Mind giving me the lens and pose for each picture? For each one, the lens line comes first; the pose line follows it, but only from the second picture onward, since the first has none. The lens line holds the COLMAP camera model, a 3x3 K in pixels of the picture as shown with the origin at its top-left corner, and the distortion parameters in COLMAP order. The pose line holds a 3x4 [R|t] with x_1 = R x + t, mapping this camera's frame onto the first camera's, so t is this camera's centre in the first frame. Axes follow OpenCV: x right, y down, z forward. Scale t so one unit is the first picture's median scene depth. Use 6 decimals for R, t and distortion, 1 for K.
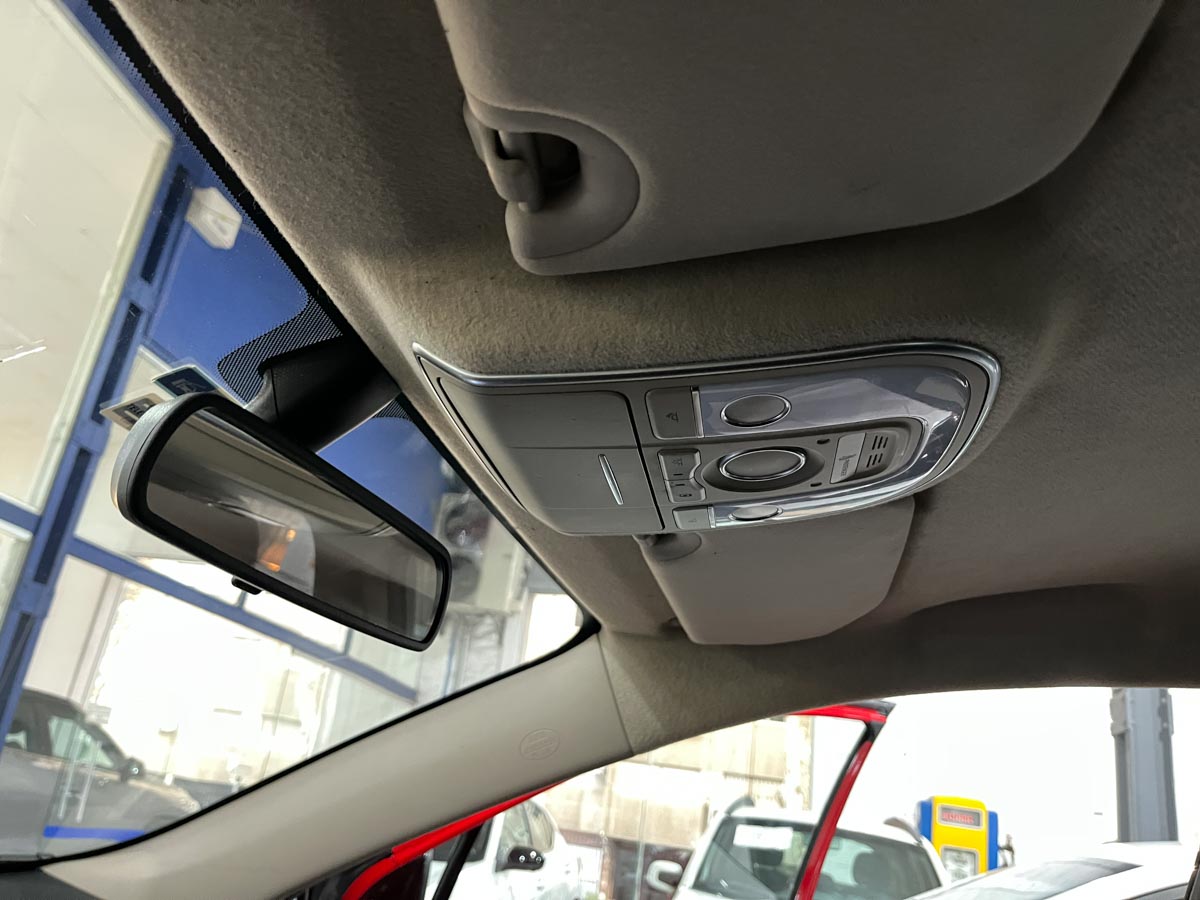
lens RADIAL K [[921.1, 0, 592.0], [0, 921.1, 450.5], [0, 0, 1]] dist [0.049822, -0.077147]
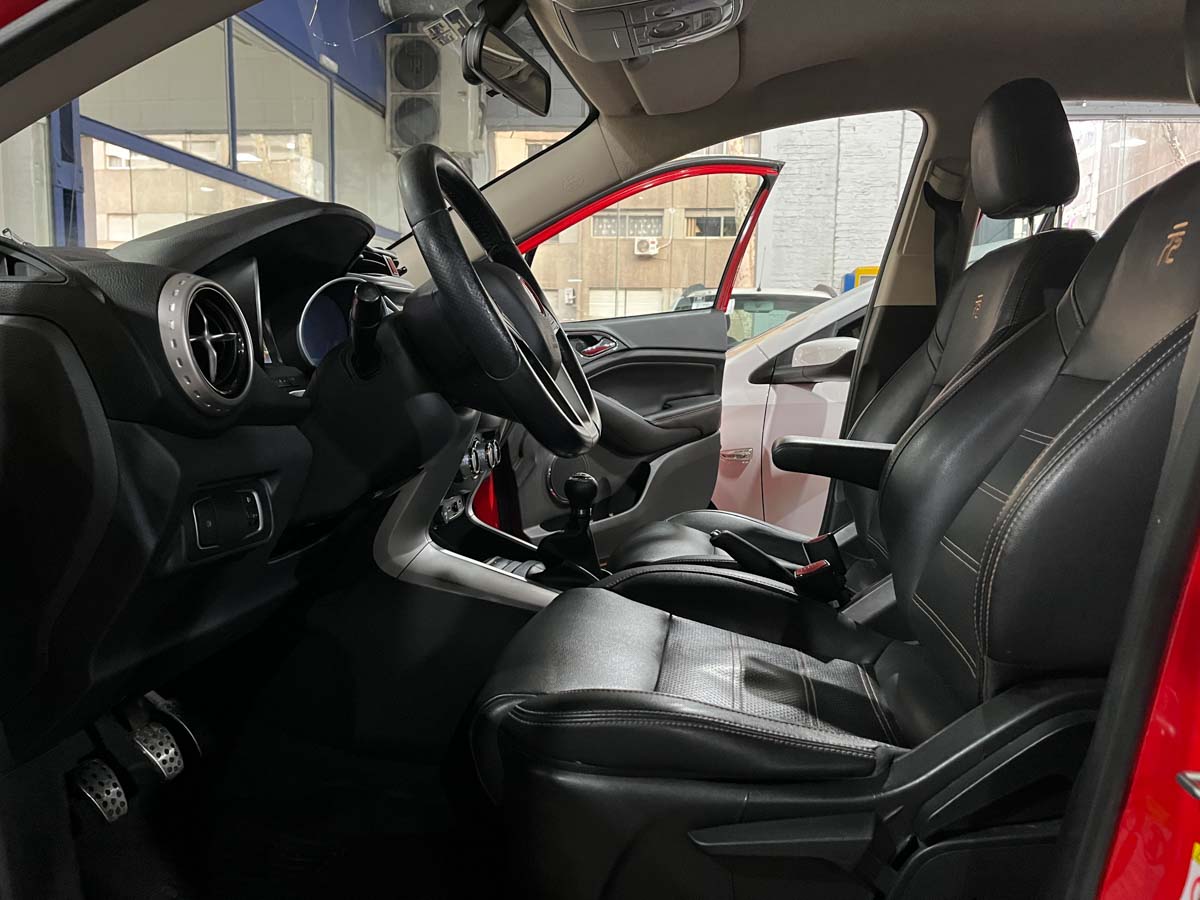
lens RADIAL K [[921.1, 0, 601.3], [0, 921.1, 445.2], [0, 0, 1]] dist [0.049822, -0.077147]
pose [[0.992592, -0.118548, 0.026592, -0.117832], [0.092548, 0.879580, 0.466663, -0.096876], [-0.078712, -0.460745, 0.884036, -0.992682]]
